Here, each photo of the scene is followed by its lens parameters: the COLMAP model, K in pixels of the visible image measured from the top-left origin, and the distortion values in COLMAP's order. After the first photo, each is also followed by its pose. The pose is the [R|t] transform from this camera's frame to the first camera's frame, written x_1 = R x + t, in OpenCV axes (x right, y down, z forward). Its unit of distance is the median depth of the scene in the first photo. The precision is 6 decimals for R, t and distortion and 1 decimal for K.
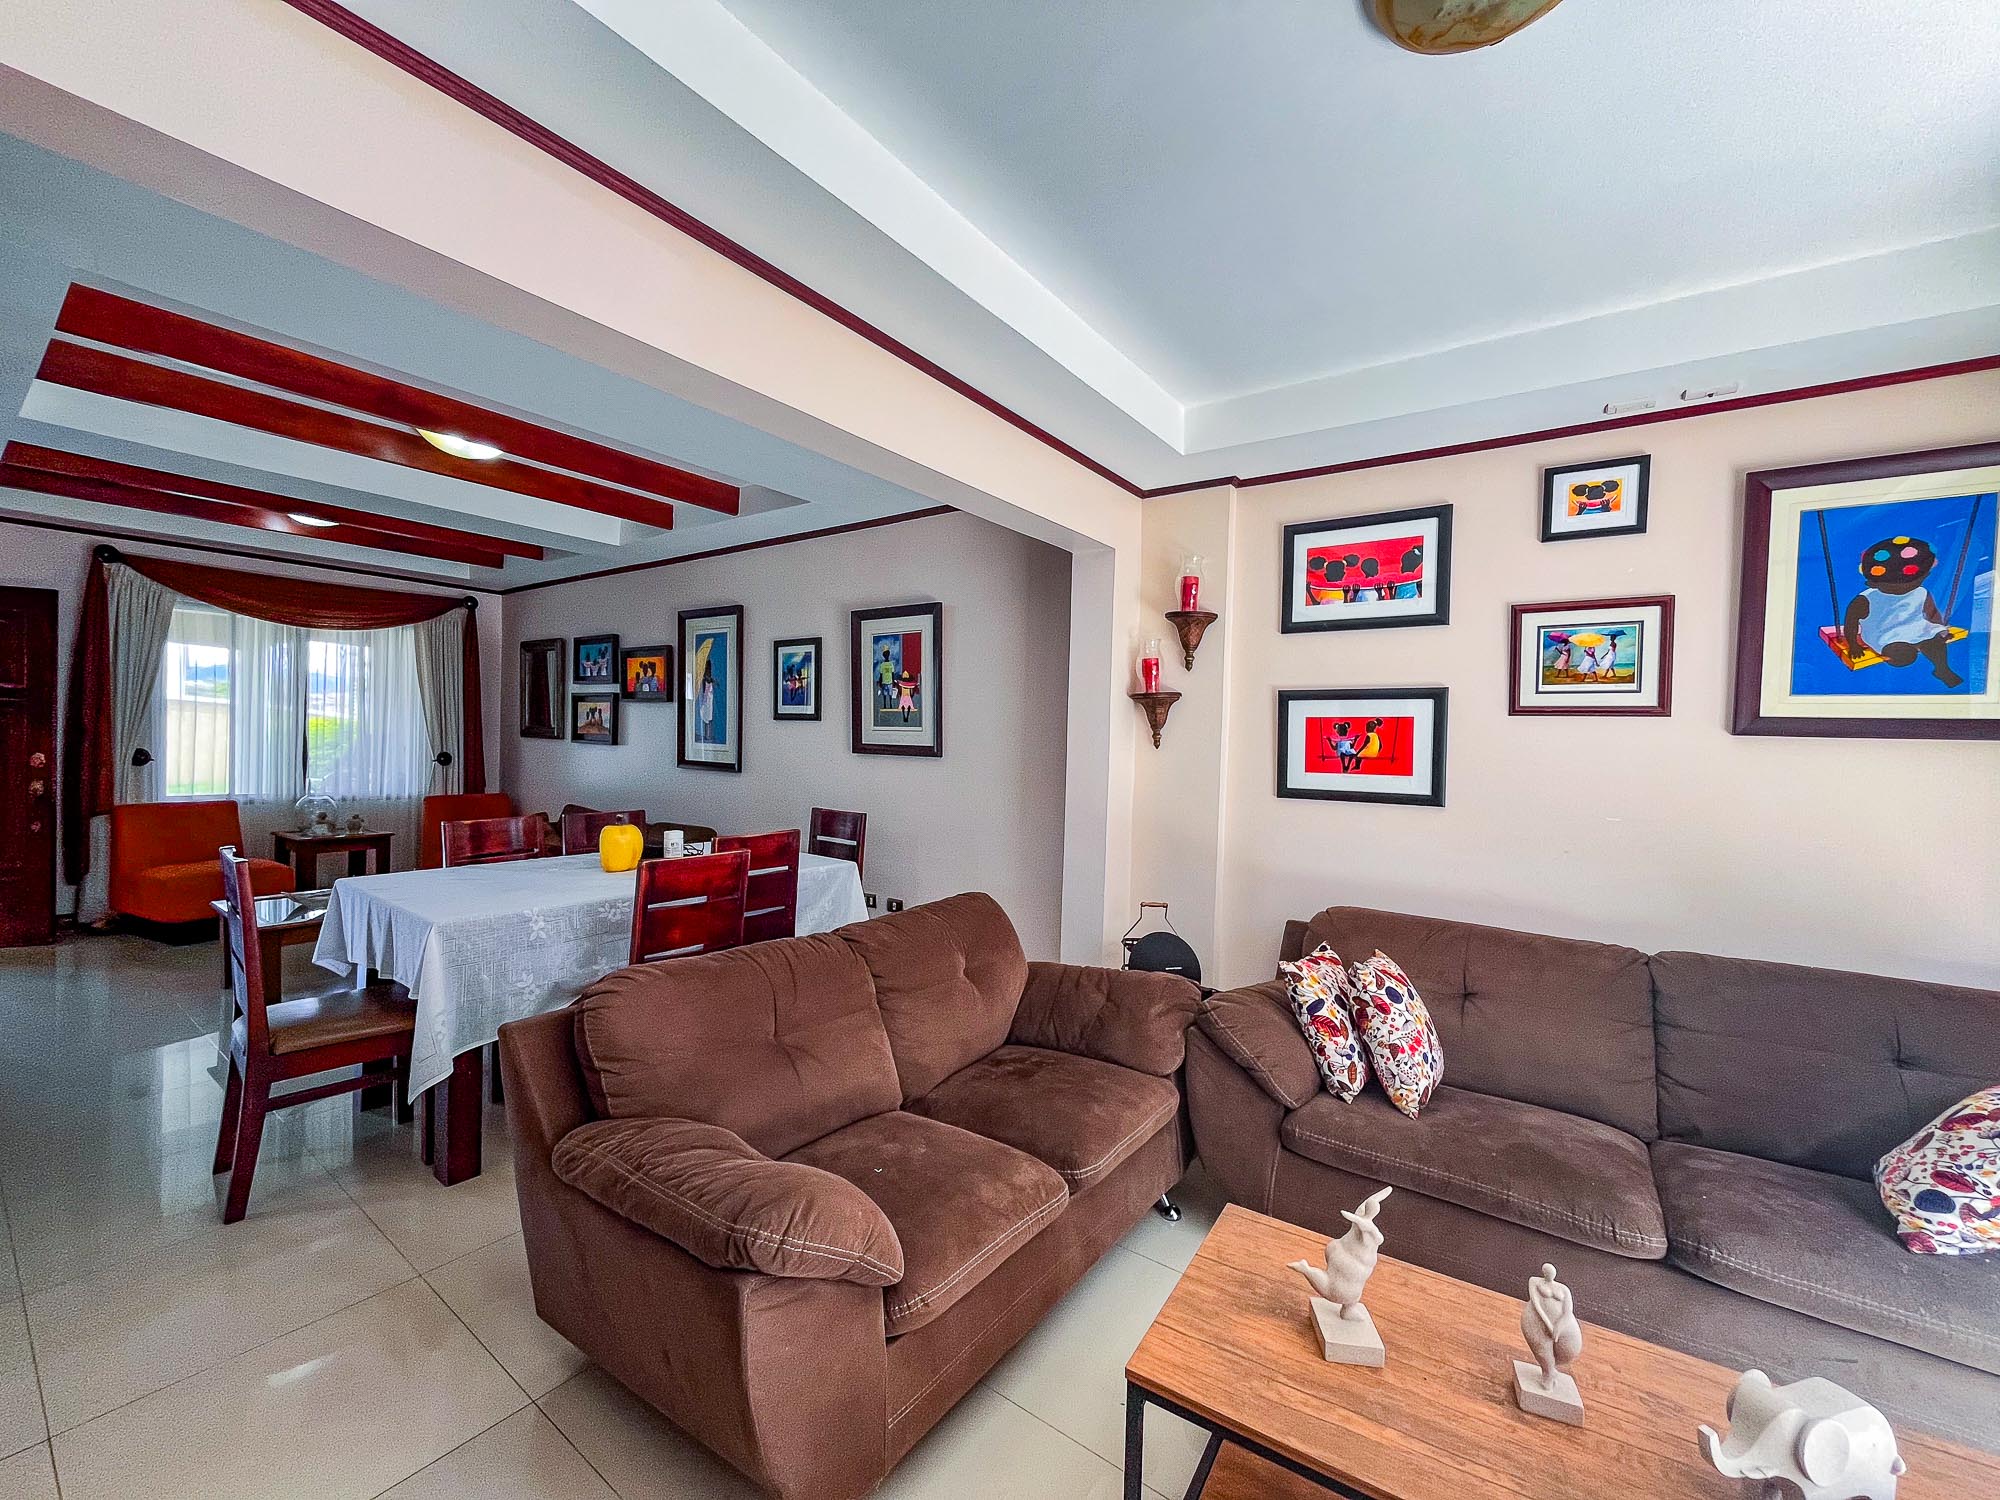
lens RADIAL K [[809.9, 0, 999.5], [0, 809.9, 743.7], [0, 0, 1]] dist [0.000154, -0.000019]
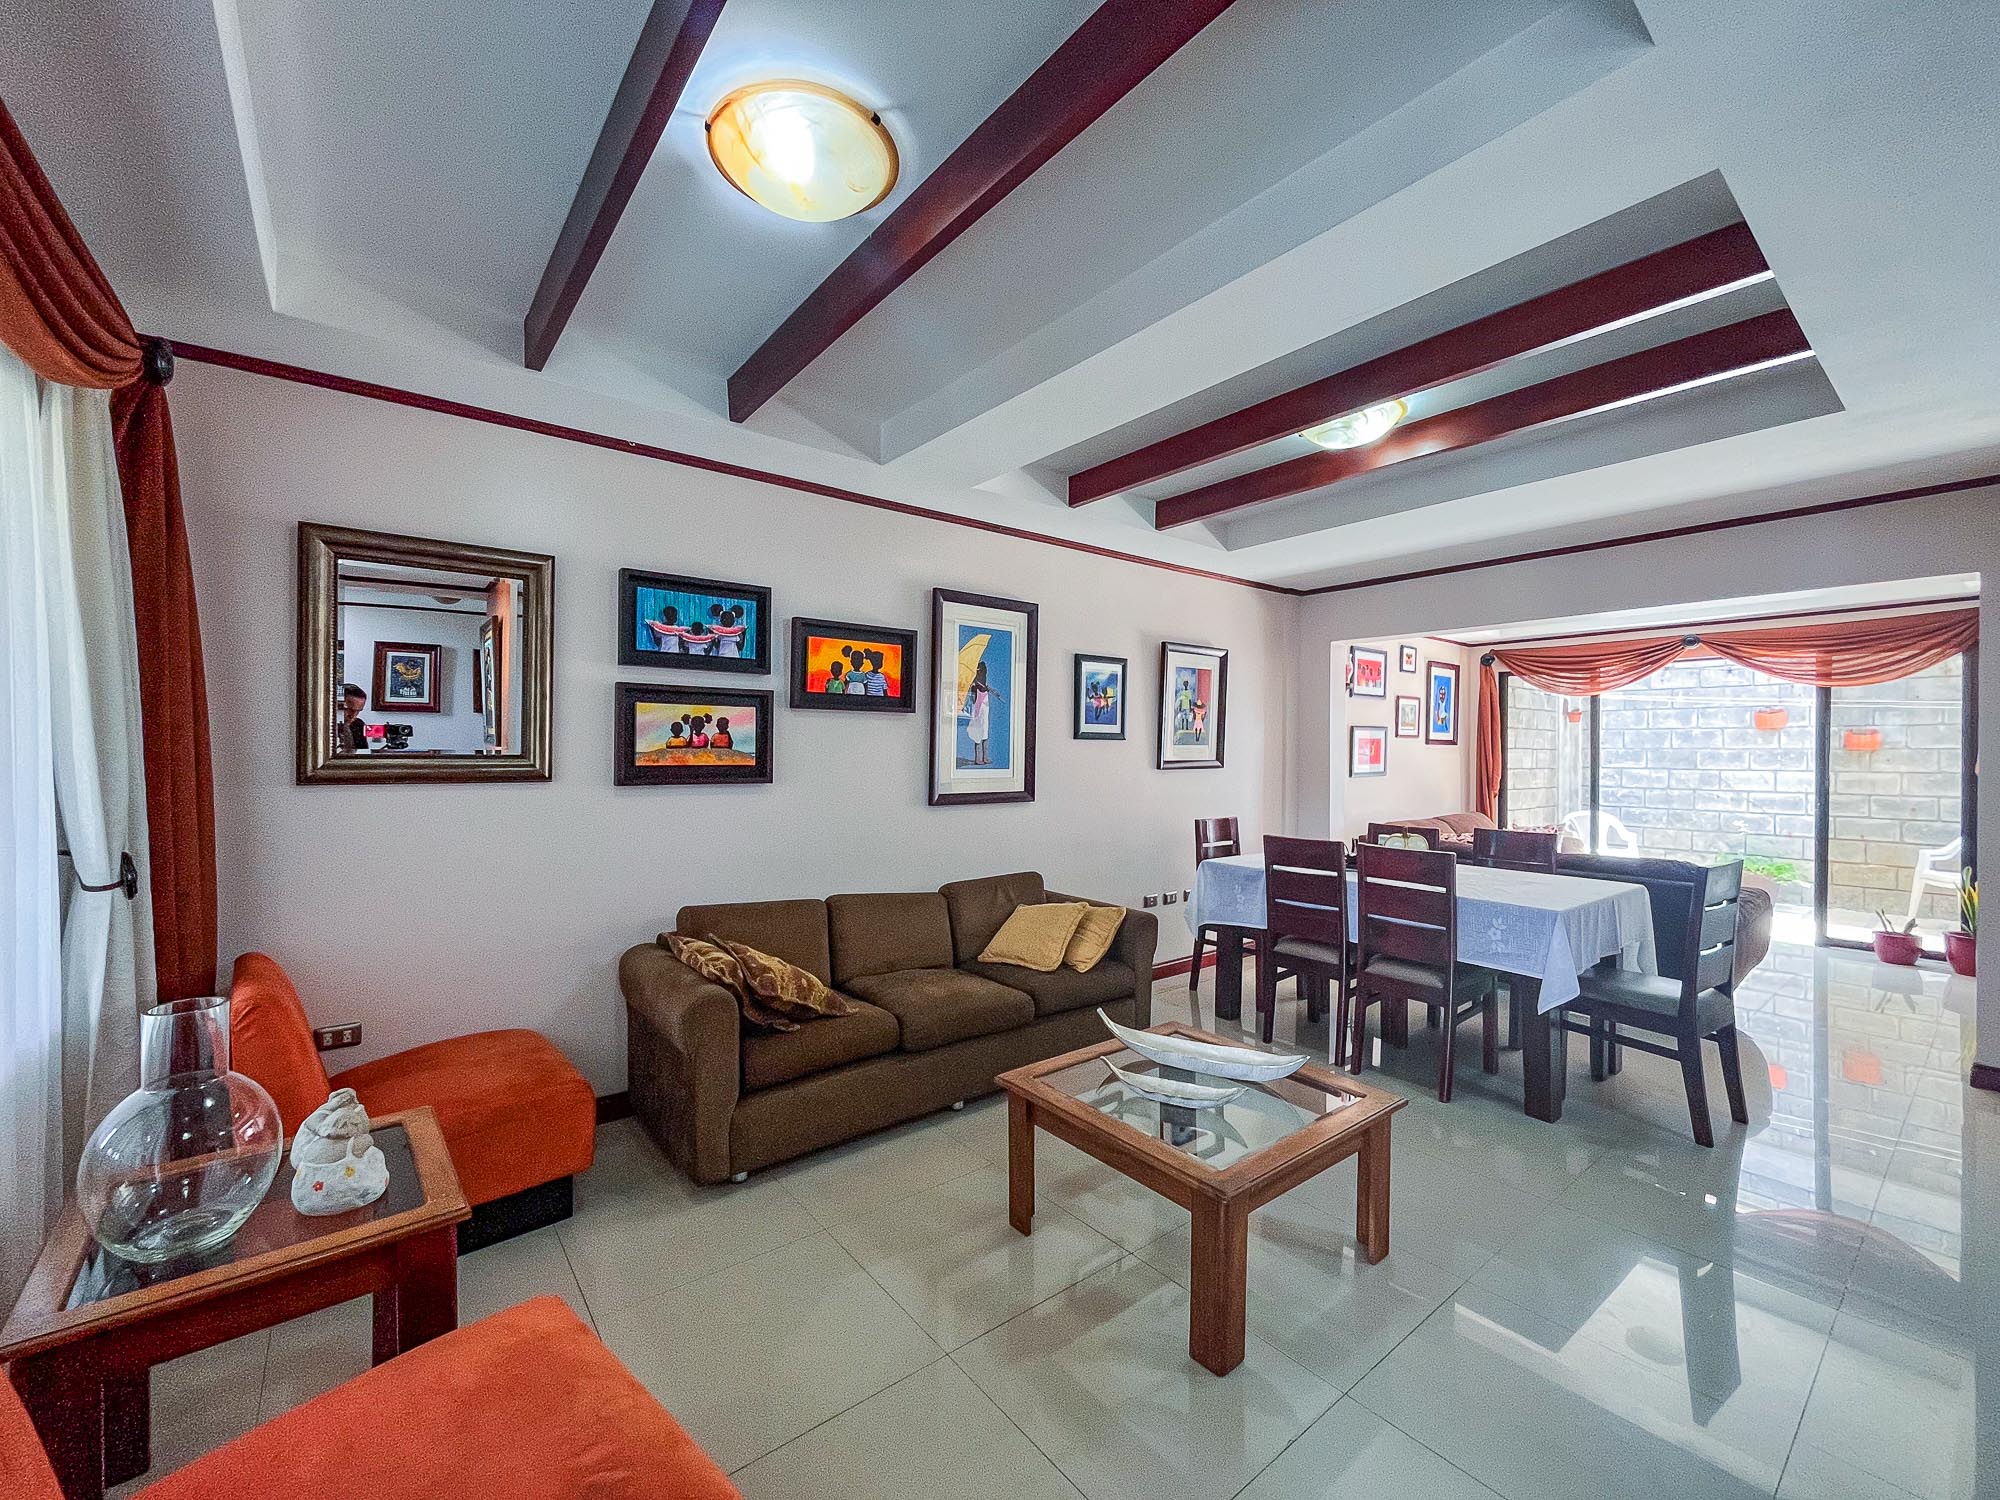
lens RADIAL K [[809.9, 0, 999.7], [0, 809.9, 757.0], [0, 0, 1]] dist [0.000154, -0.000019]
pose [[0.258130, -0.031359, 0.965601, -1.153064], [0.015787, 0.999477, 0.028239, -0.035227], [-0.965981, 0.007955, 0.258489, 0.814153]]
